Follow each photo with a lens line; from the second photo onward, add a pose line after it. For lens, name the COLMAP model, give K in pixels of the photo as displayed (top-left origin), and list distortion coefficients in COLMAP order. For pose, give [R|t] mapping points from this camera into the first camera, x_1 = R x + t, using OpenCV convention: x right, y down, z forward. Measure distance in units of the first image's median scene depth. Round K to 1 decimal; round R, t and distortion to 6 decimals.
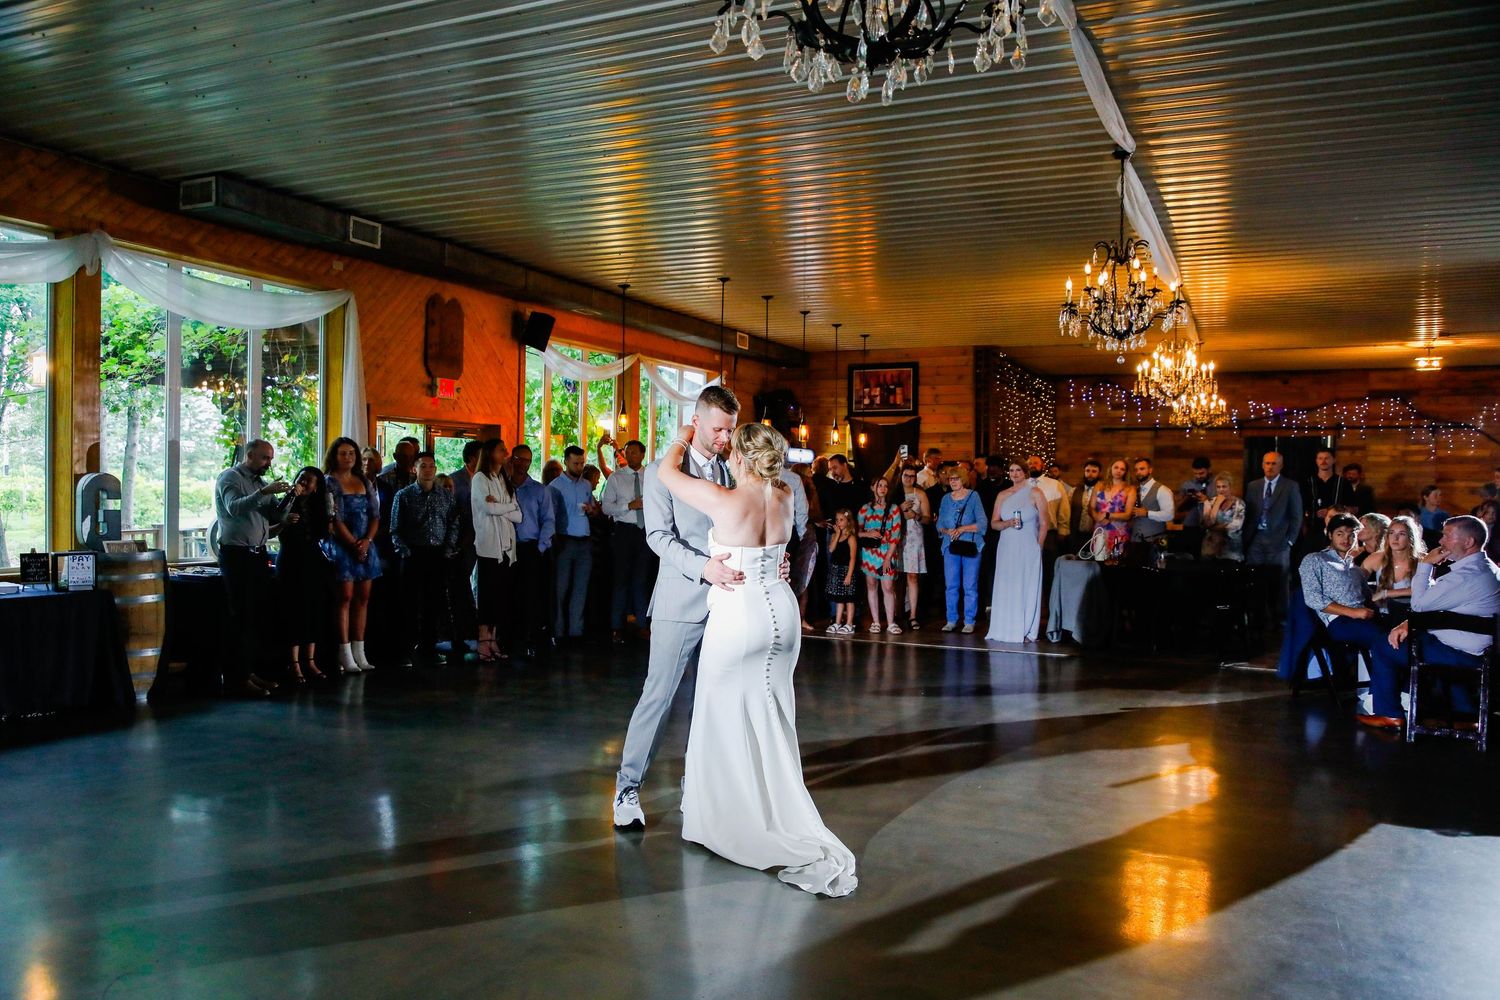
lens RADIAL K [[1176.6, 0, 758.1], [0, 1176.6, 501.0], [0, 0, 1]] dist [-0.041368, 0.025300]
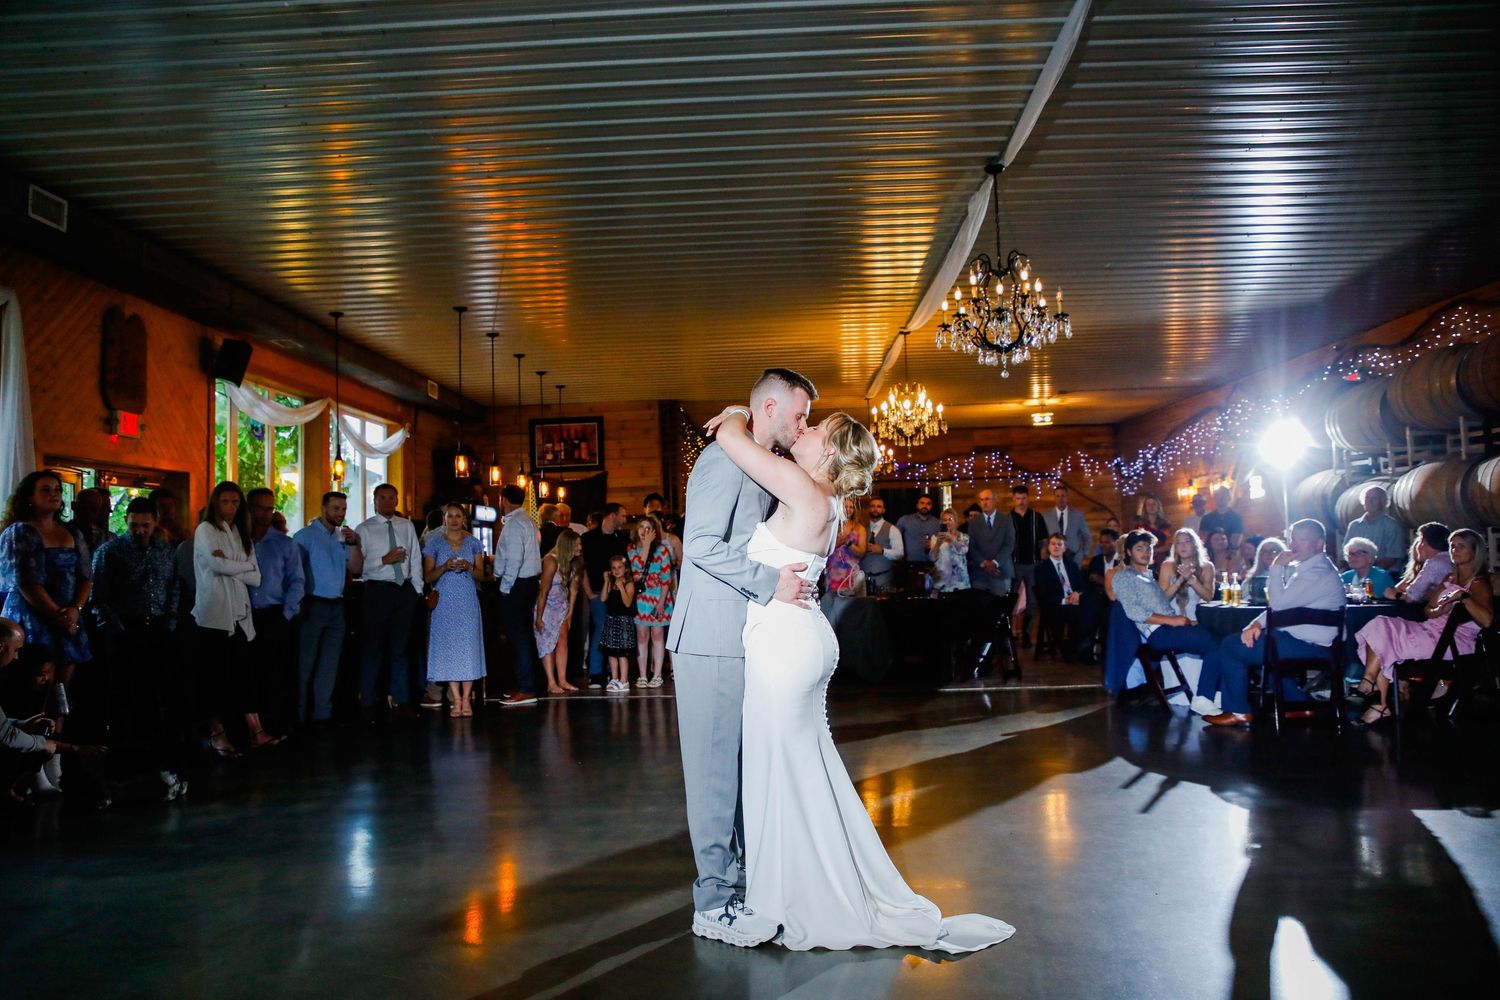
lens RADIAL K [[1090.2, 0, 750.7], [0, 1090.2, 512.4], [0, 0, 1]] dist [-0.041195, 0.020298]
pose [[0.924129, -0.025171, 0.381251, -0.121571], [0.046667, 0.997793, -0.047241, 0.014515], [-0.379220, 0.061448, 0.923264, 0.128278]]
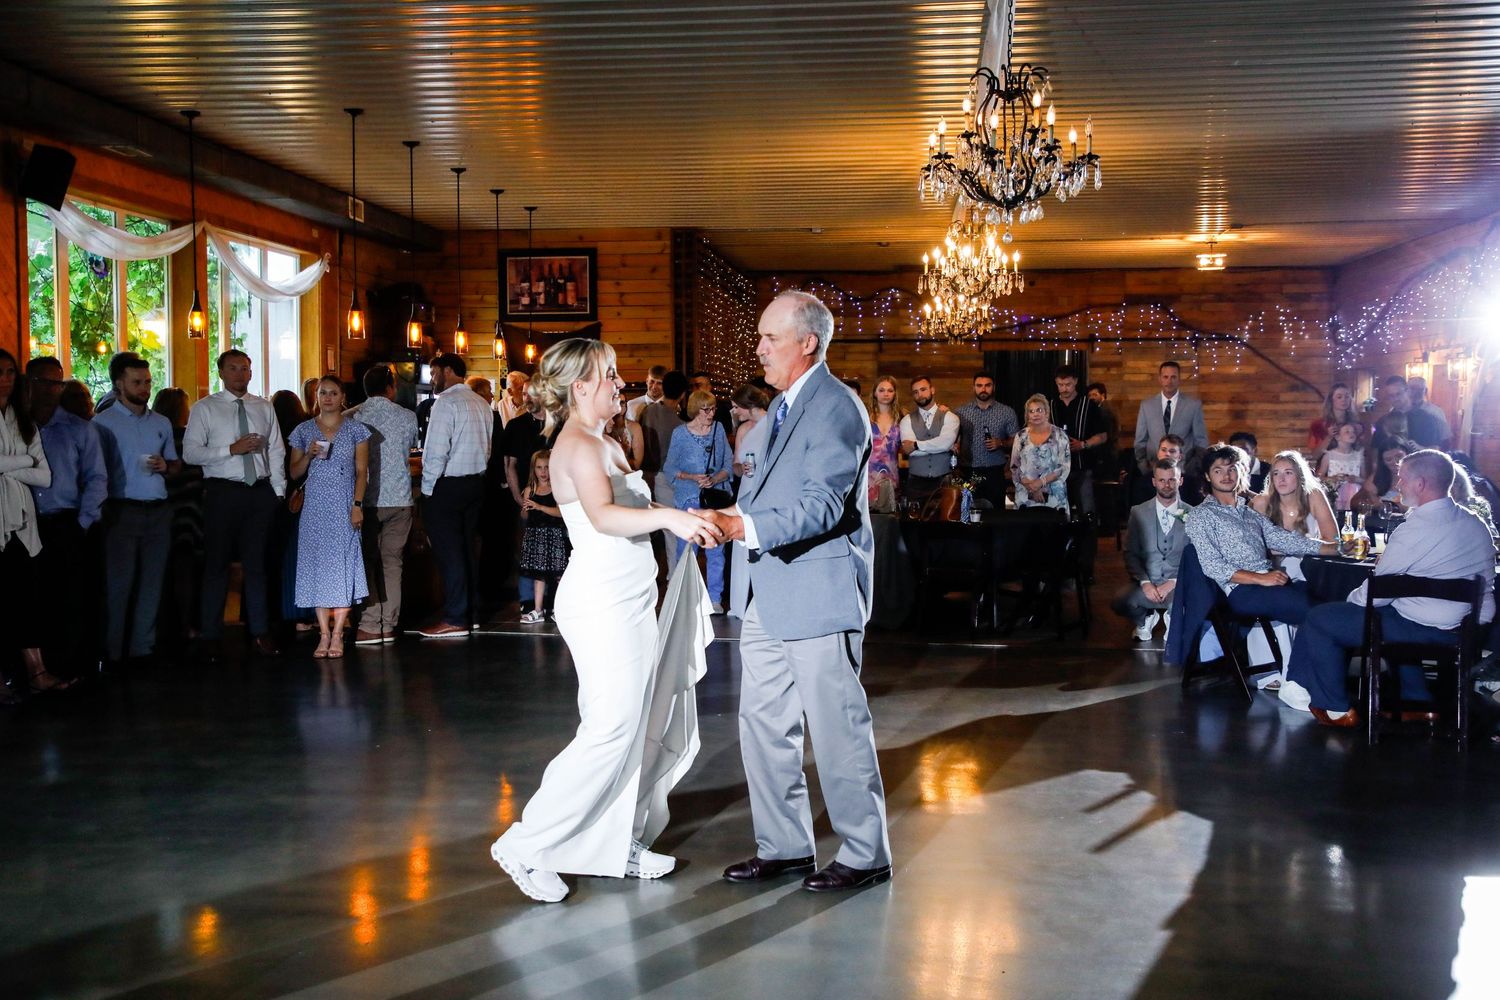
lens RADIAL K [[1465.5, 0, 757.9], [0, 1465.5, 510.2], [0, 0, 1]] dist [0.048252, 0.000000]
pose [[0.954852, -0.028290, 0.295732, -0.053927], [0.012616, 0.998419, 0.054776, -0.003036], [-0.296814, -0.048572, 0.953699, 0.094687]]
